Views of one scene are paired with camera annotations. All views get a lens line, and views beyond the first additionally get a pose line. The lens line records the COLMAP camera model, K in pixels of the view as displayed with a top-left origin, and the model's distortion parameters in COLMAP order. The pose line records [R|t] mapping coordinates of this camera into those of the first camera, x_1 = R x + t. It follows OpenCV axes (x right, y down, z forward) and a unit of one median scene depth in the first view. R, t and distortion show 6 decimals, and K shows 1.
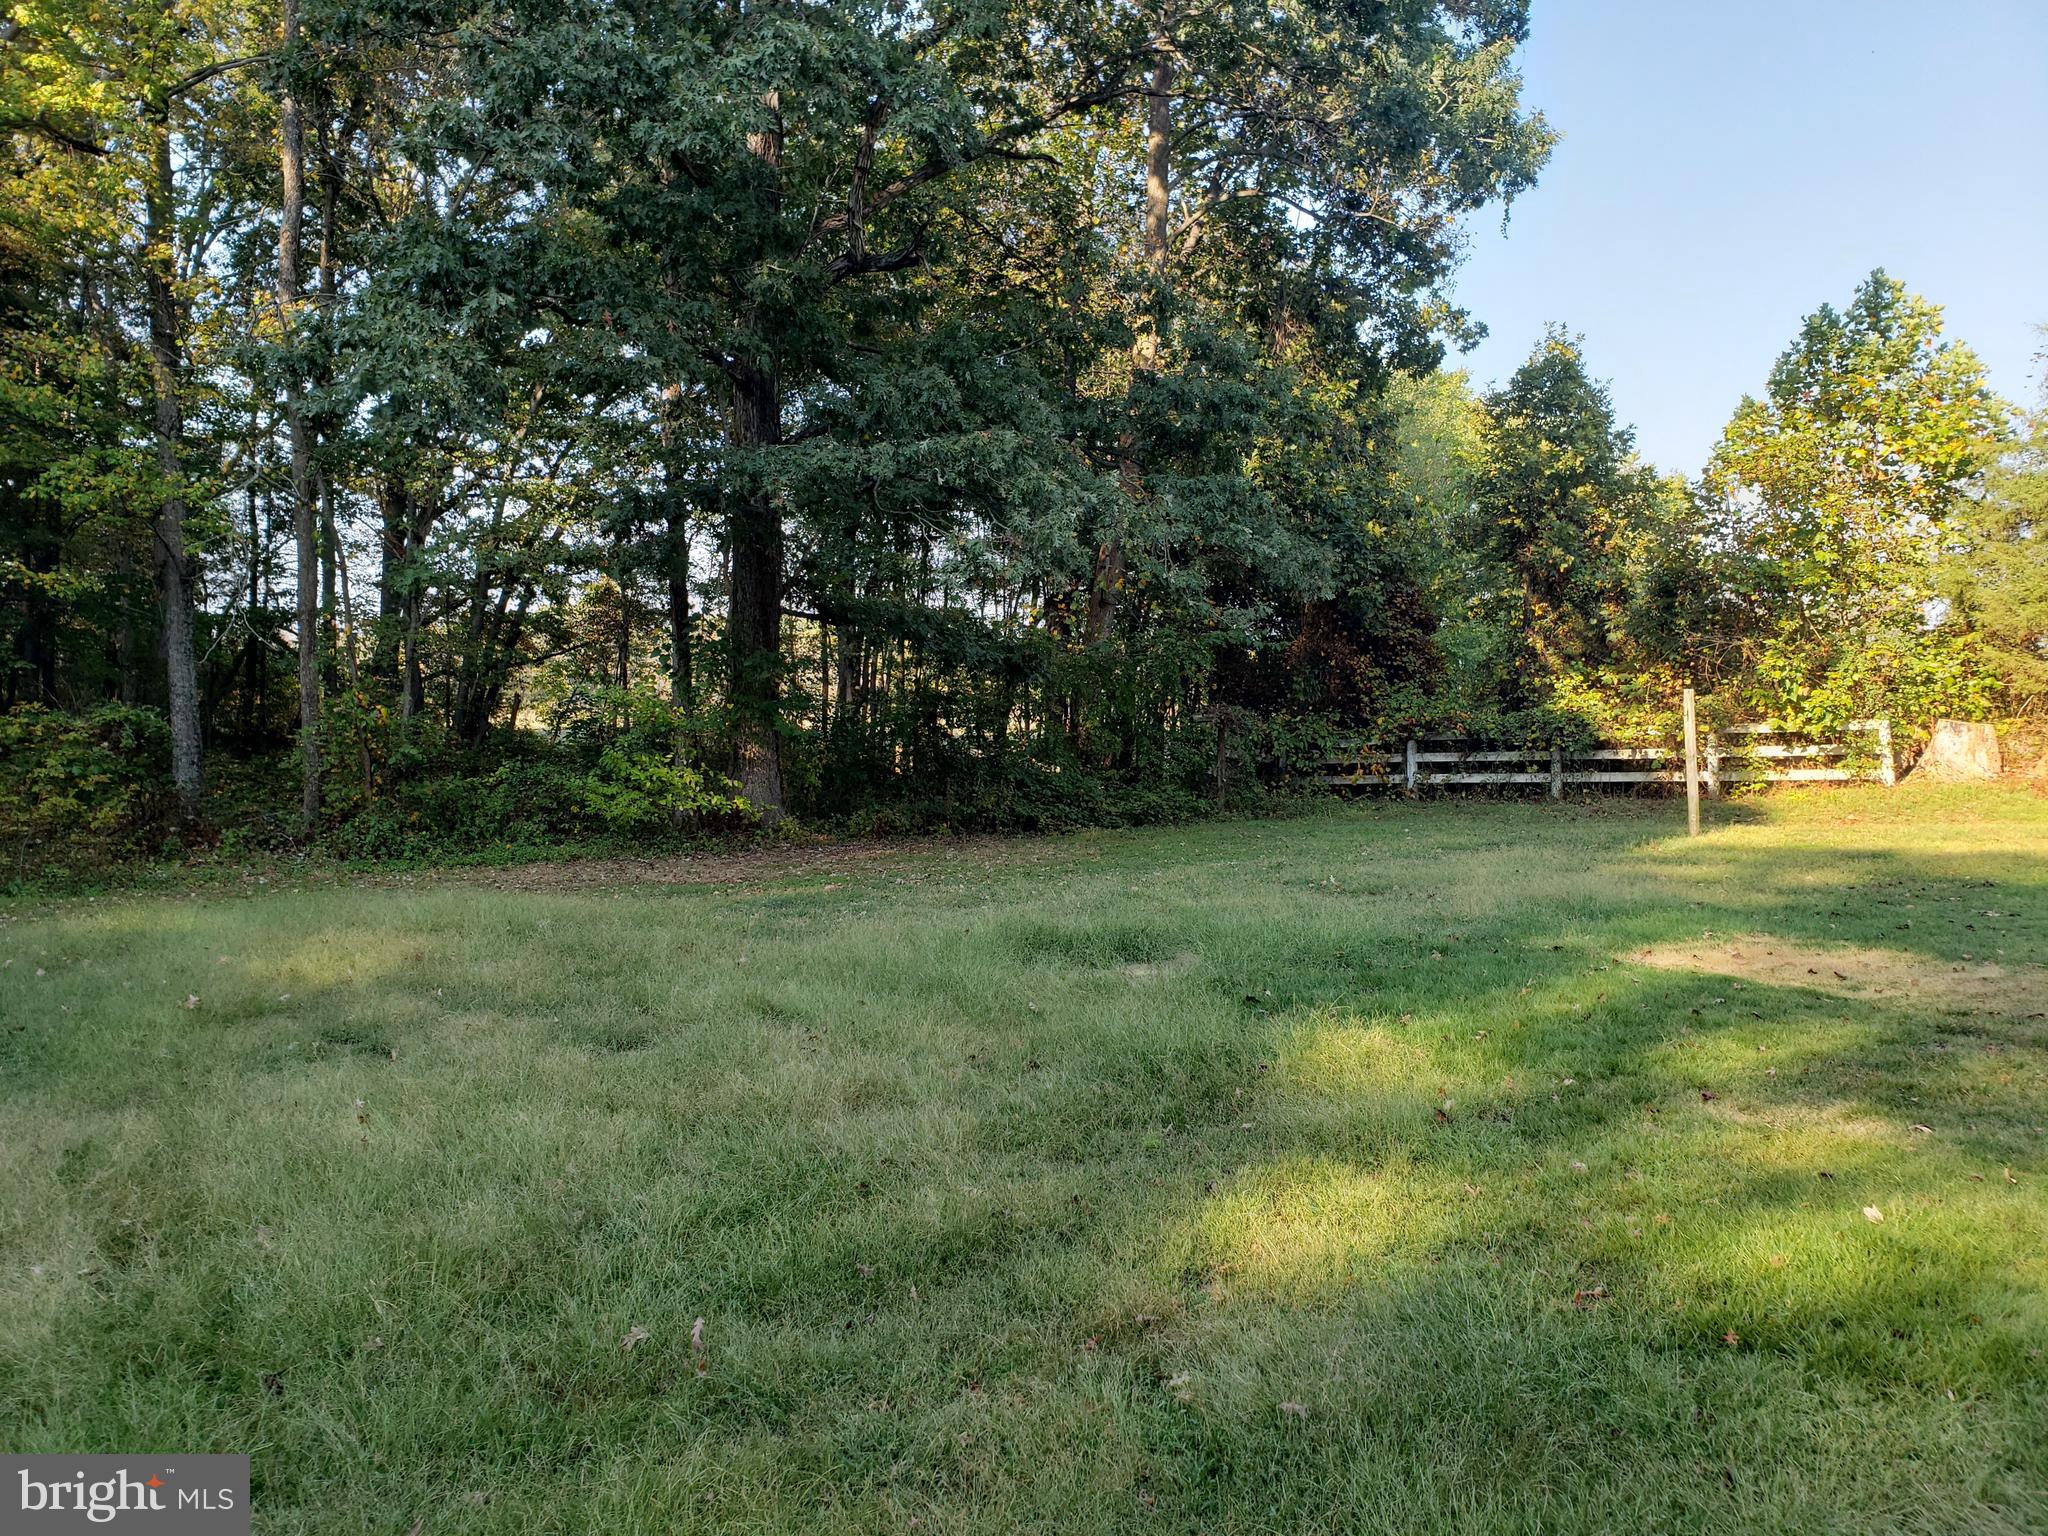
lens RADIAL K [[1638.3, 0, 947.2], [0, 1638.3, 768.2], [0, 0, 1]] dist [-0.043091, 0.057934]
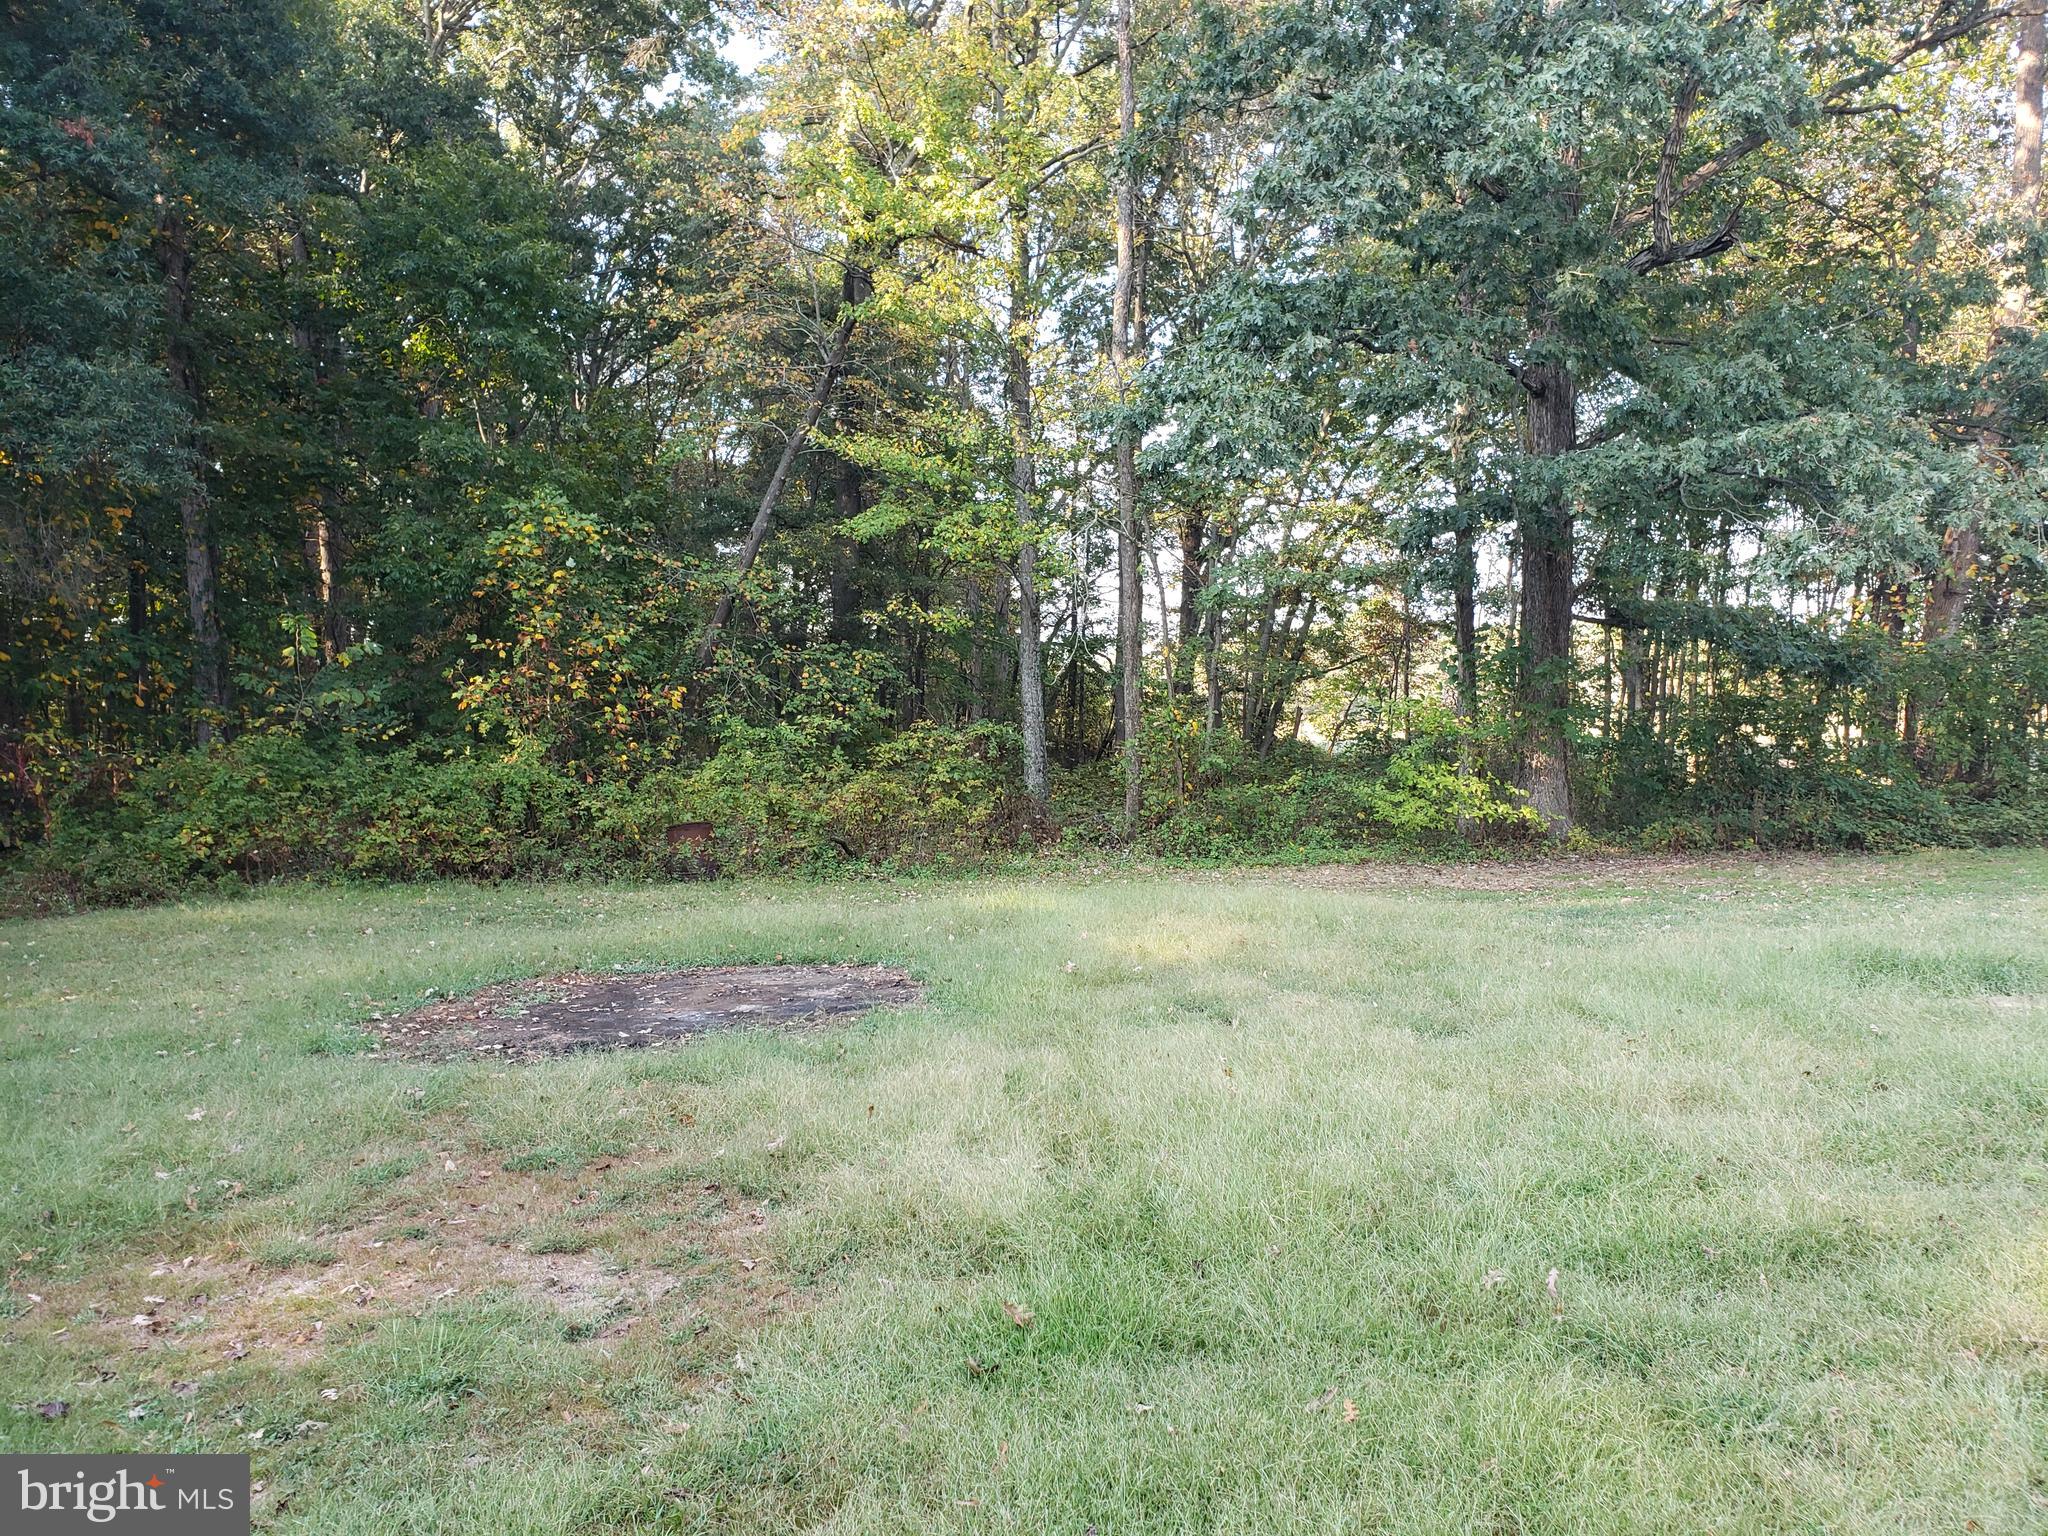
lens RADIAL K [[1712.3, 0, 936.0], [0, 1712.3, 779.9], [0, 0, 1]] dist [0.060808, -0.037833]
pose [[0.912915, -0.001432, -0.408146, -0.024977], [-0.001366, 0.999978, -0.006564, 0.008427], [0.408146, 0.006550, 0.912893, -0.098226]]
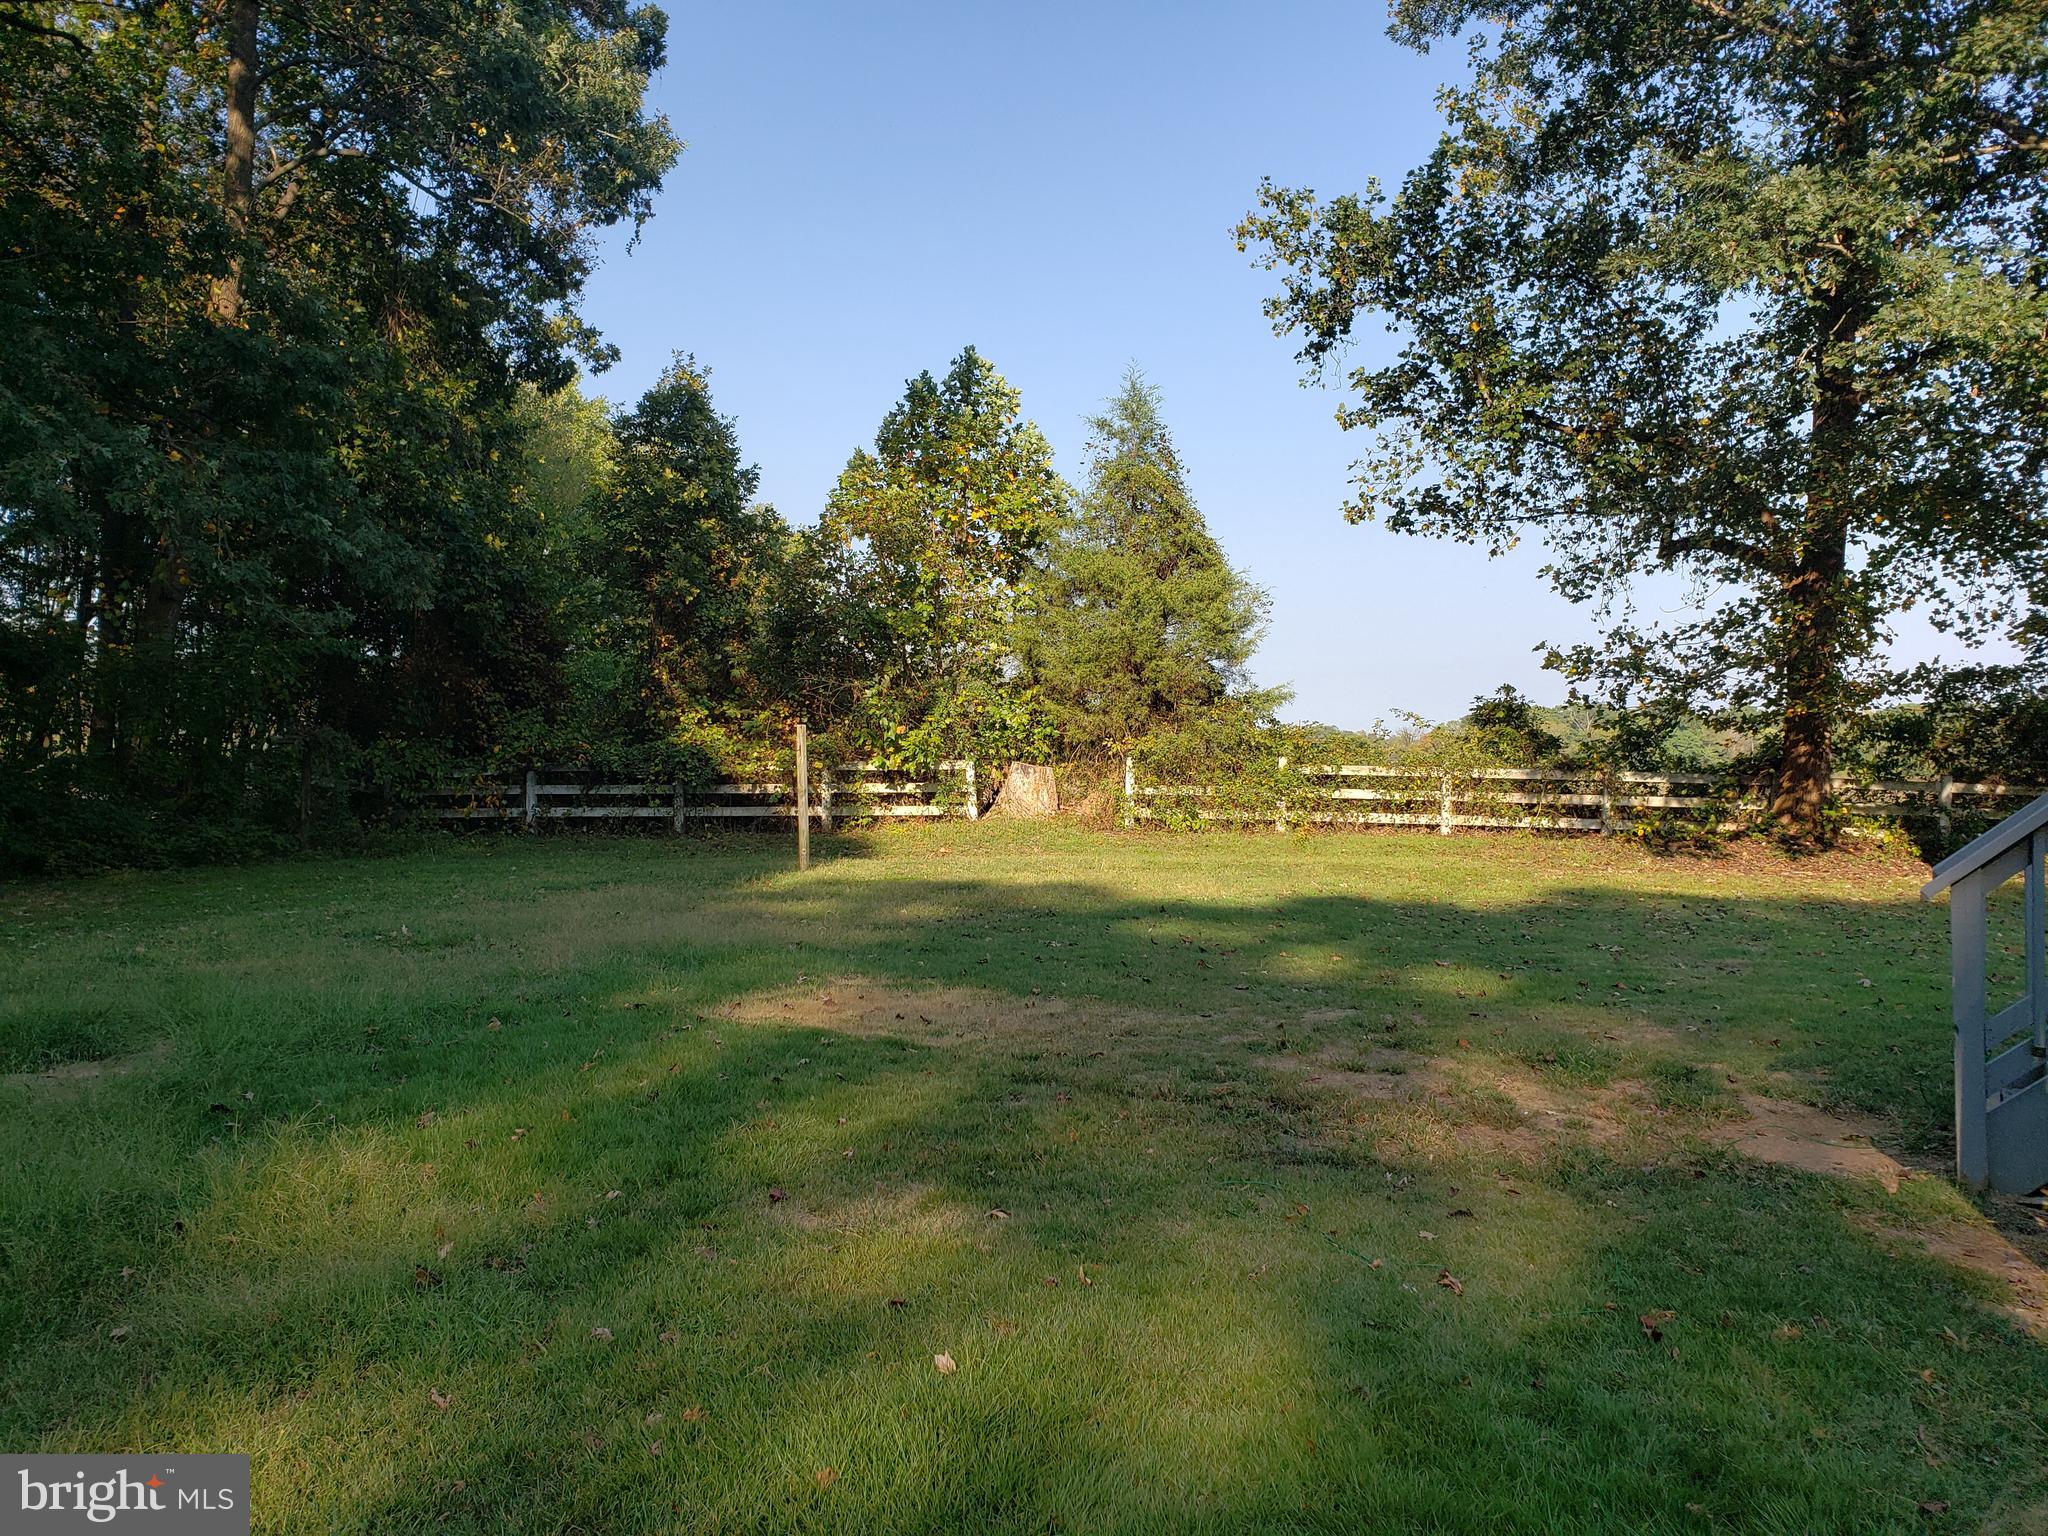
lens RADIAL K [[1595.4, 0, 1018.6], [0, 1595.4, 775.2], [0, 0, 1]] dist [0.155559, -0.258076]
pose [[0.850813, 0.018673, 0.525137, 0.048119], [-0.010029, 0.999763, -0.019301, 0.000561], [-0.525373, 0.011155, 0.850799, 0.081801]]
